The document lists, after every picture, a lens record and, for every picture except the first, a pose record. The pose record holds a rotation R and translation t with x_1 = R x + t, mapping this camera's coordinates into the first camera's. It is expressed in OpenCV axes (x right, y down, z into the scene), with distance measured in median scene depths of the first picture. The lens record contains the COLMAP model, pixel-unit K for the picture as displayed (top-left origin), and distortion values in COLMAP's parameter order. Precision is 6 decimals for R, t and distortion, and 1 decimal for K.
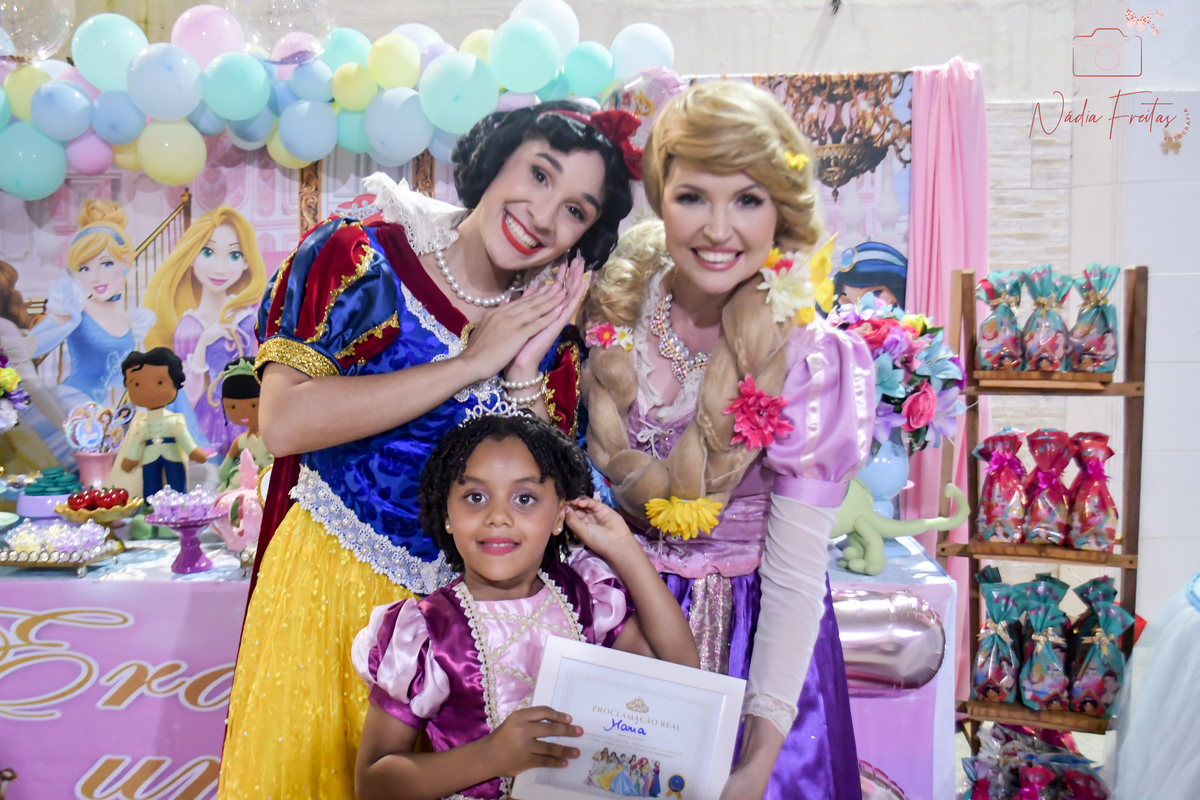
lens RADIAL K [[1156.9, 0, 583.4], [0, 1156.9, 419.6], [0, 0, 1]] dist [-0.060237, 0.001392]
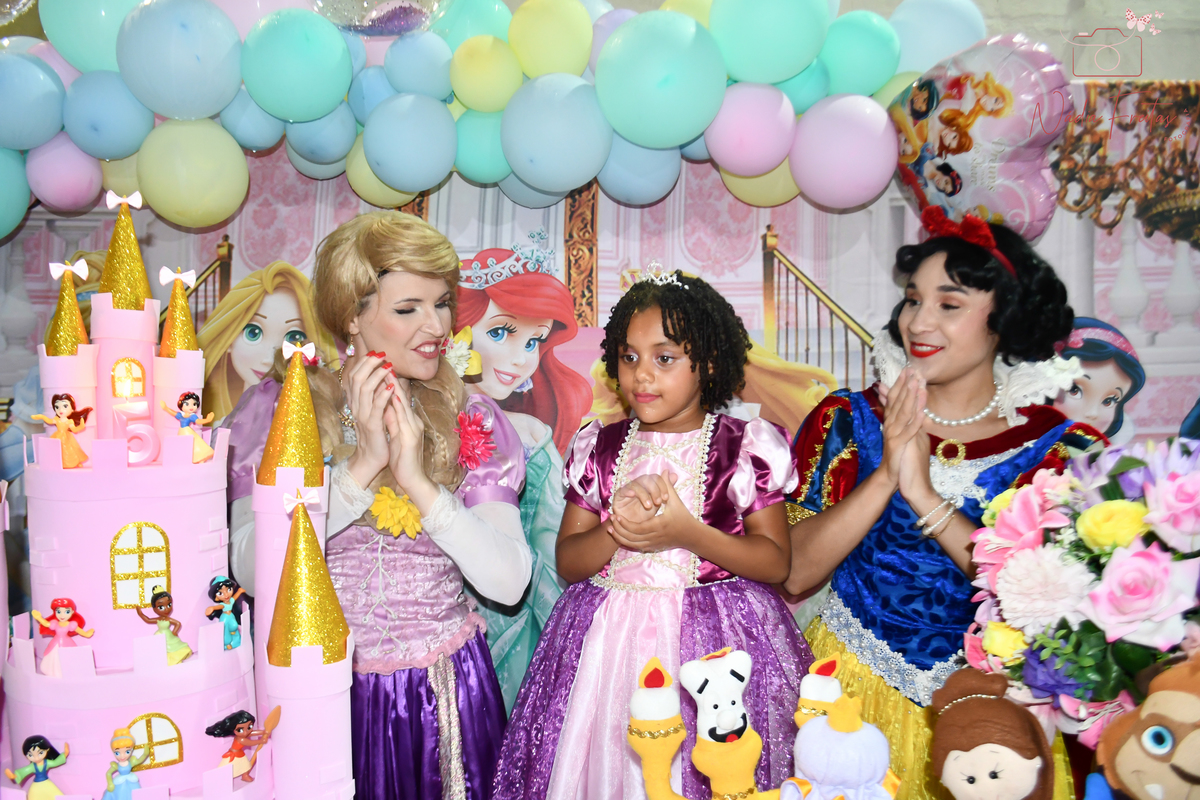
lens RADIAL K [[941.6, 0, 588.7], [0, 941.6, 424.1], [0, 0, 1]] dist [-0.083433, 0.013026]
pose [[0.999235, 0.019957, -0.033641, -0.117556], [-0.021241, 0.999042, -0.038268, -0.077798], [0.032846, 0.038953, 0.998701, 0.481628]]
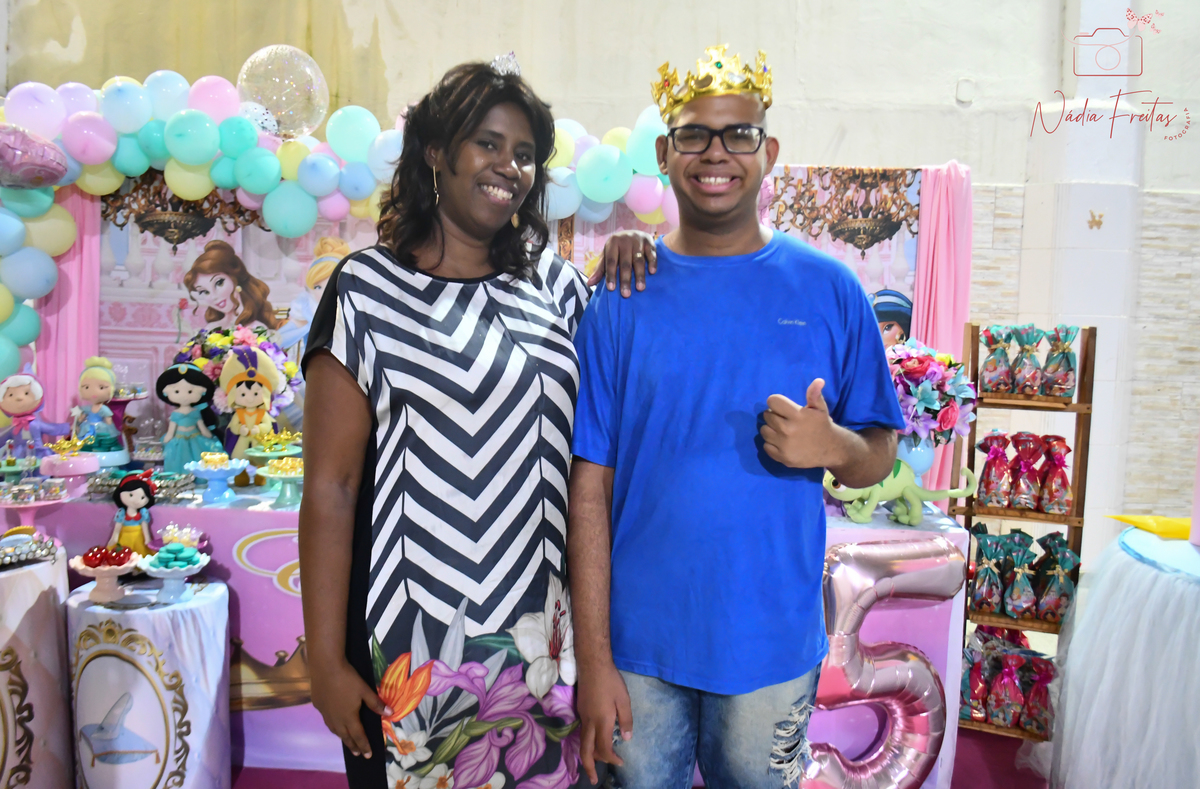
lens RADIAL K [[962.8, 0, 593.3], [0, 962.8, 404.4], [0, 0, 1]] dist [-0.075903, 0.003150]
pose [[0.999212, 0.034375, 0.019842, -0.125503], [-0.034562, 0.999361, 0.009117, -0.013511], [-0.019516, -0.009795, 0.999762, -0.153682]]
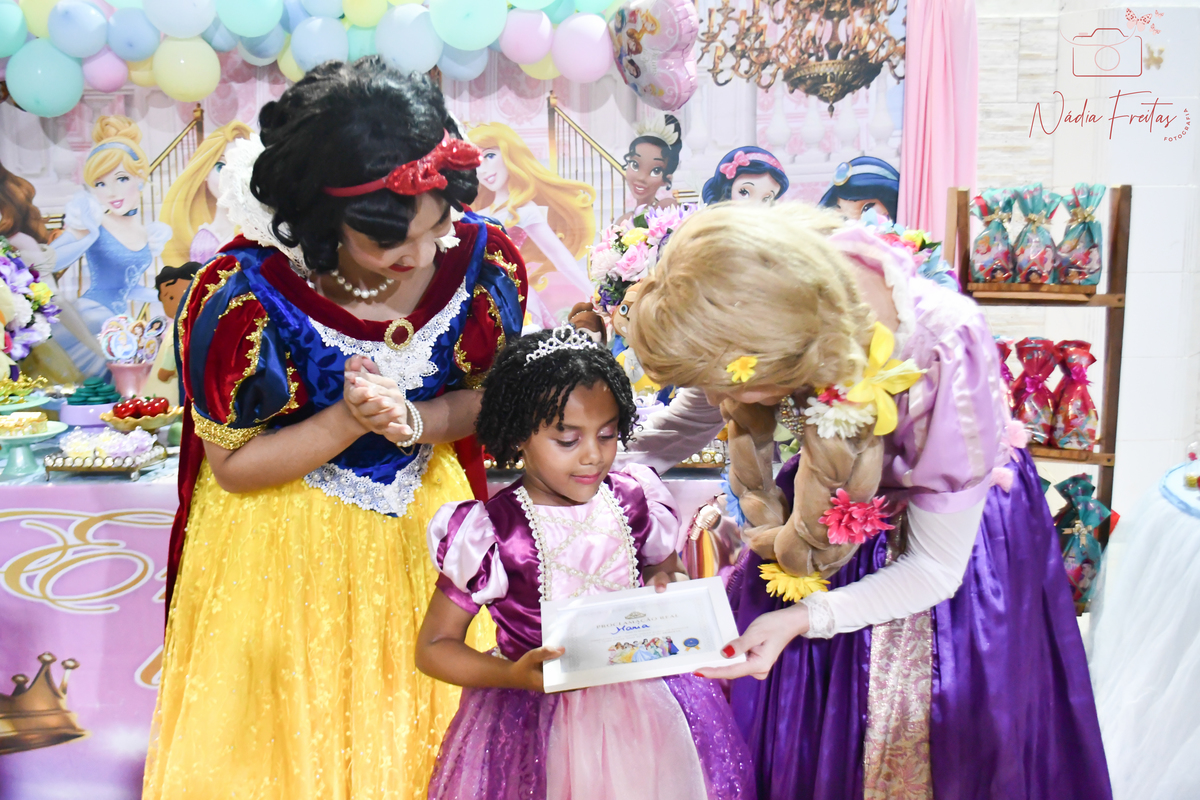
lens RADIAL K [[1156.9, 0, 583.4], [0, 1156.9, 419.6], [0, 0, 1]] dist [-0.060237, 0.001392]
pose [[0.999723, -0.006055, 0.022754, -0.029106], [0.004213, 0.996774, 0.080151, -0.001876], [-0.023166, -0.080033, 0.996523, -0.045834]]
